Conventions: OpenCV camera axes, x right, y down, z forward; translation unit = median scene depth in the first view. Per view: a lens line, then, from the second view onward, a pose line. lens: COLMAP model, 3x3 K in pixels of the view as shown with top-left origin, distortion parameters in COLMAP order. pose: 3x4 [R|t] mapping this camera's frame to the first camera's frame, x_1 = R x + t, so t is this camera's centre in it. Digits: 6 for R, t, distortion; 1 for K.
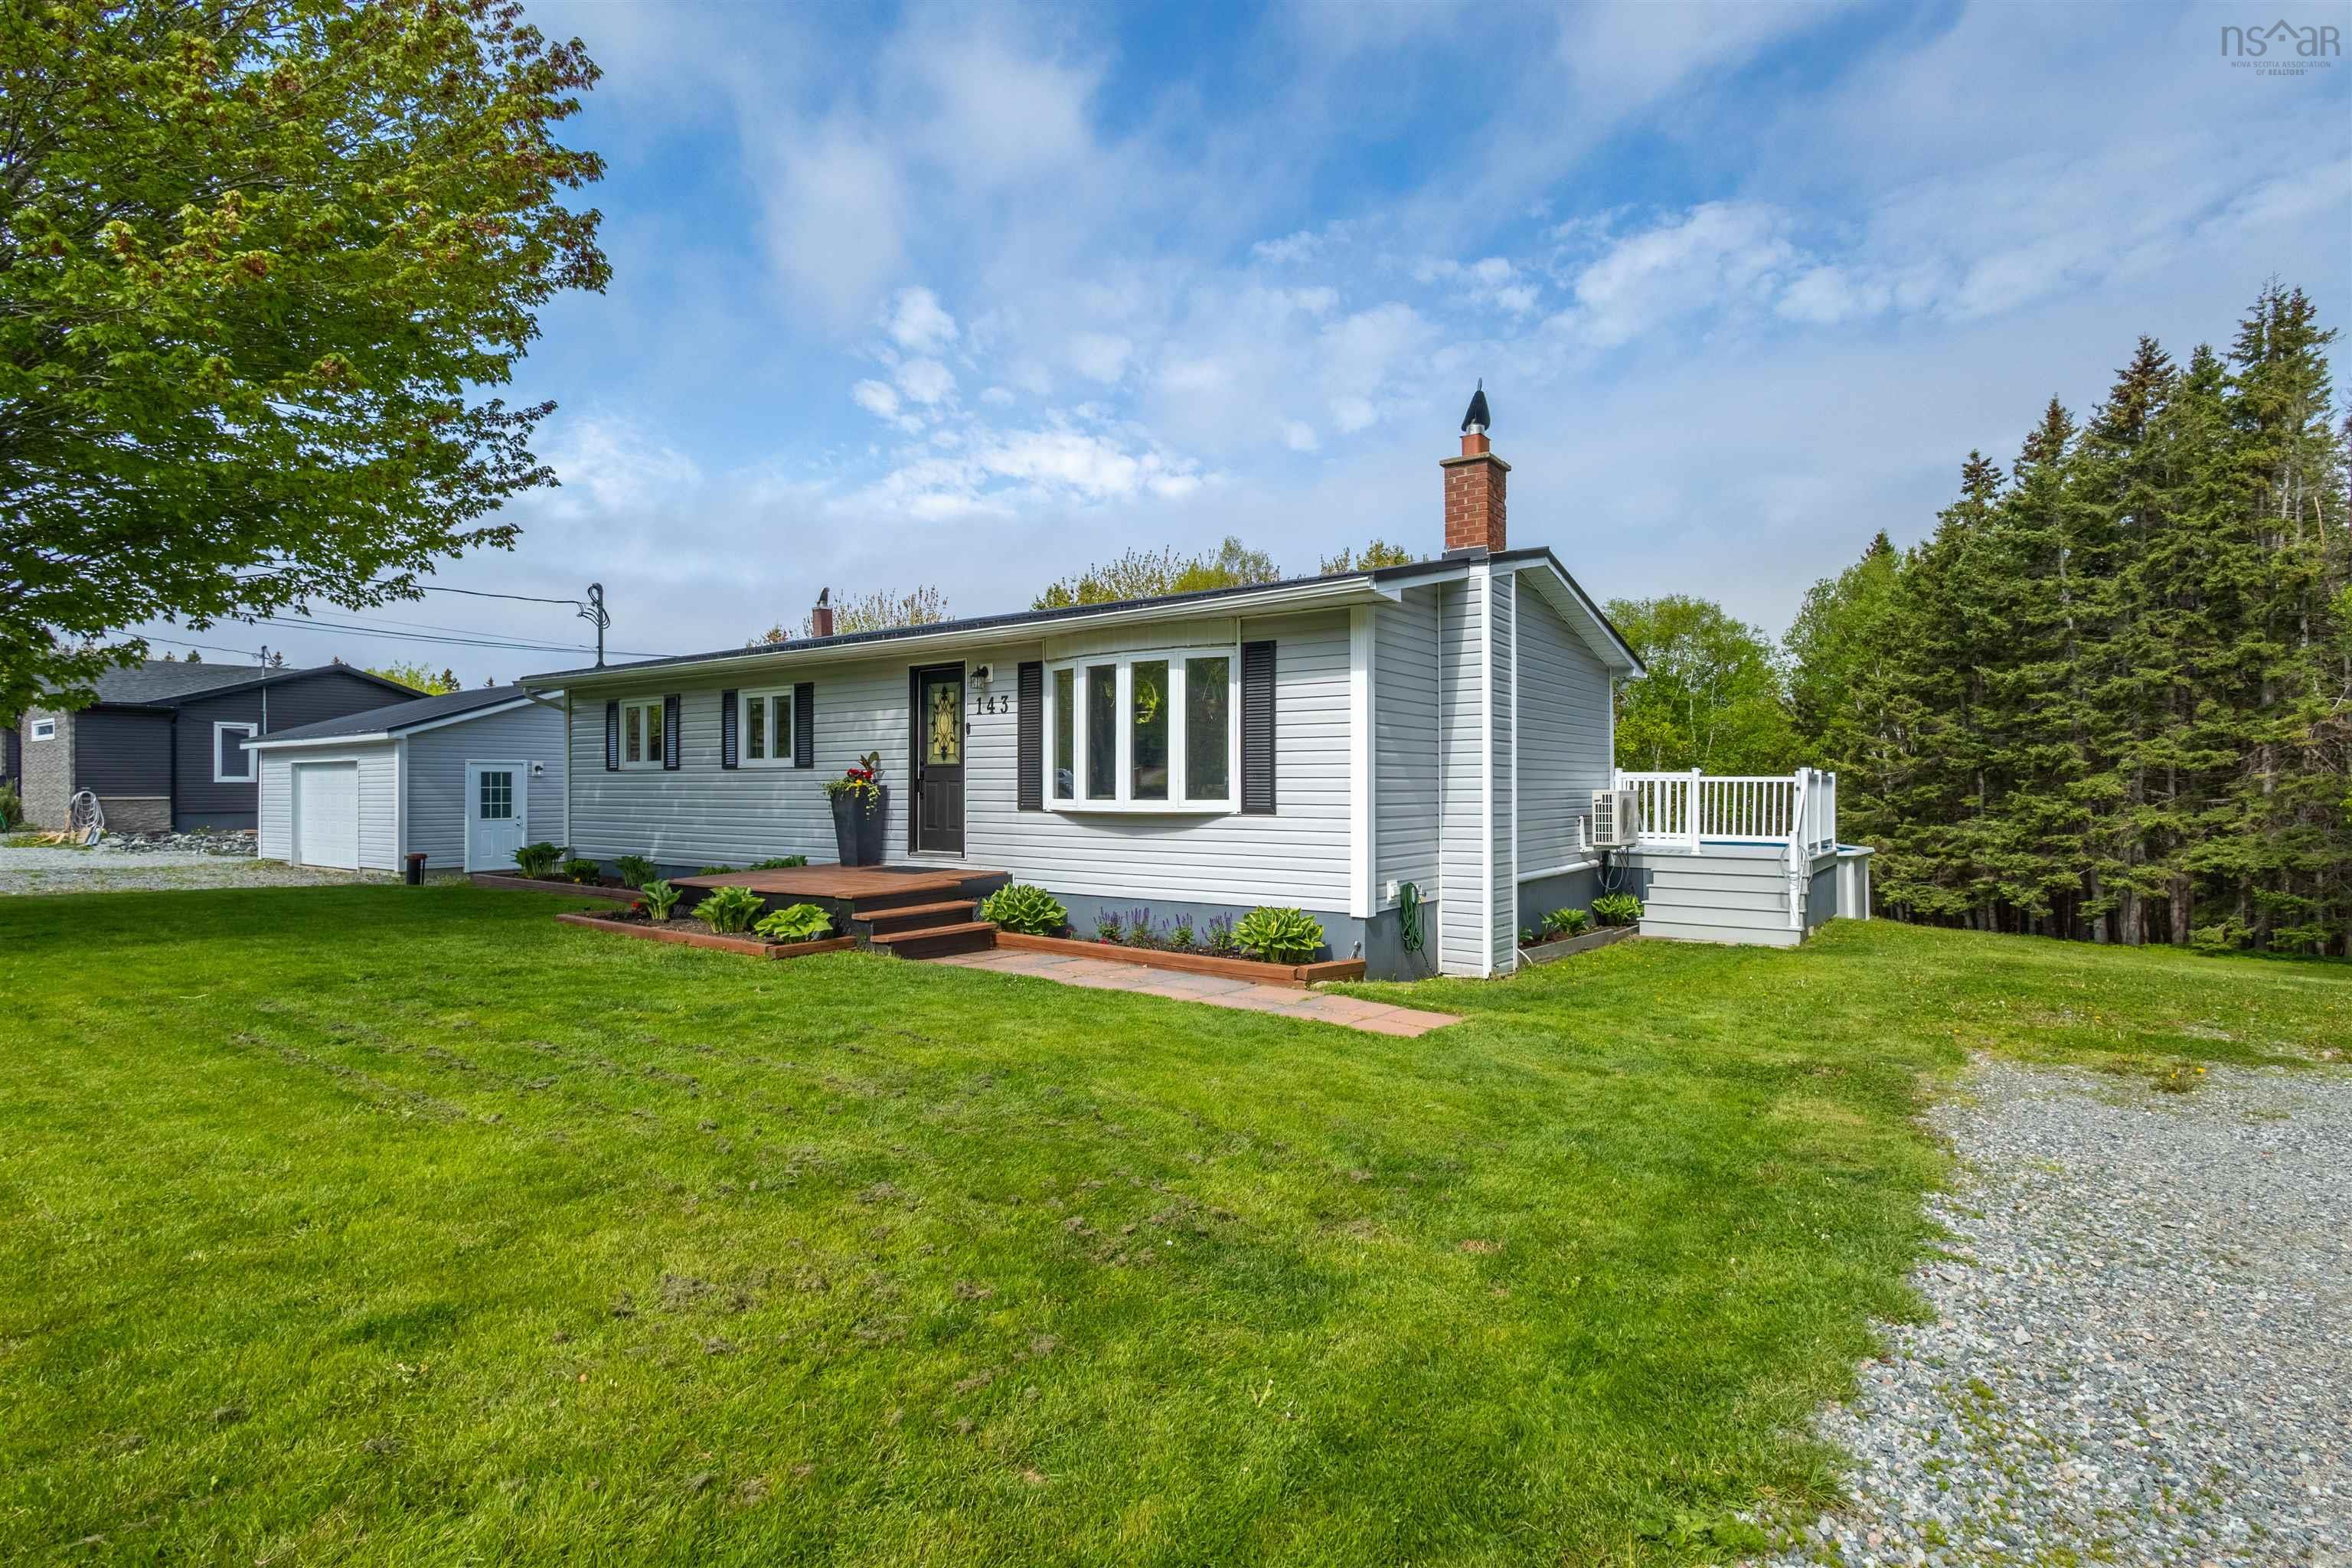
lens RADIAL K [[1118.5, 0, 1182.3], [0, 1118.5, 777.3], [0, 0, 1]] dist [0.009516, 0.001636]
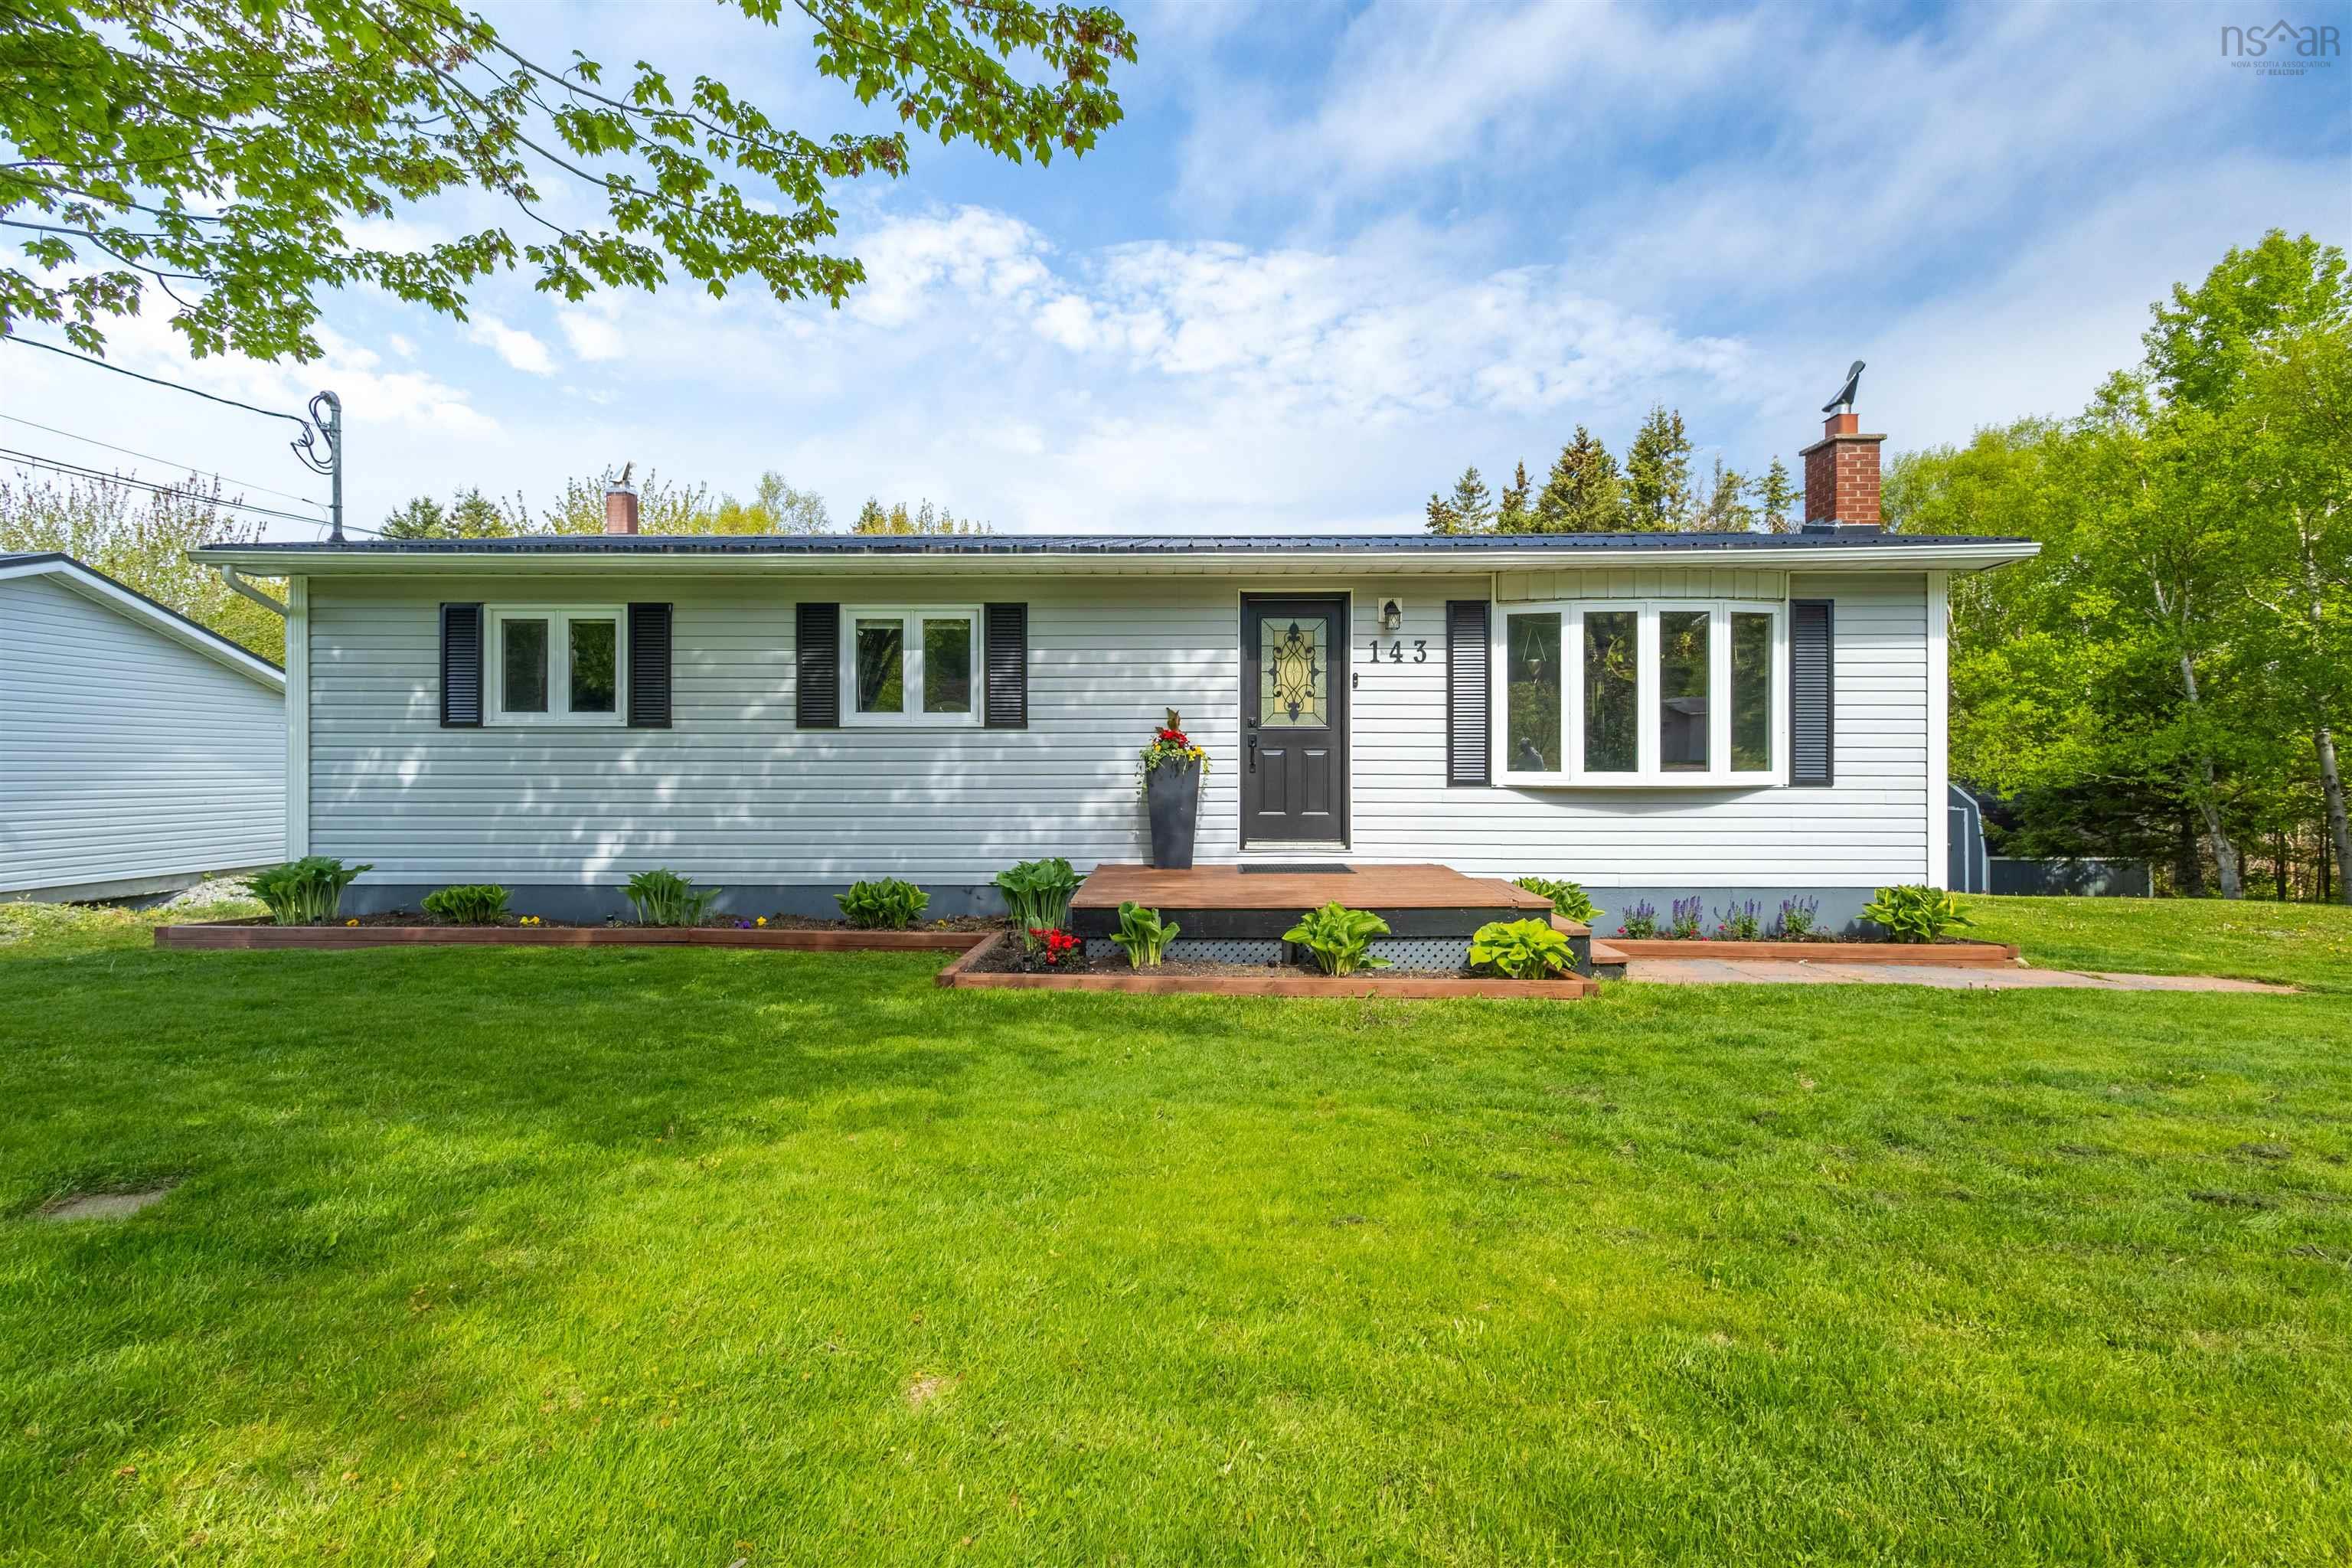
lens RADIAL K [[1118.5, 0, 1210.5], [0, 1118.5, 761.4], [0, 0, 1]] dist [0.009516, 0.001636]
pose [[0.825975, 0.003234, 0.563698, -0.666242], [-0.006628, 0.999970, 0.003975, 0.008993], [-0.563668, -0.007019, 0.825971, 0.399892]]
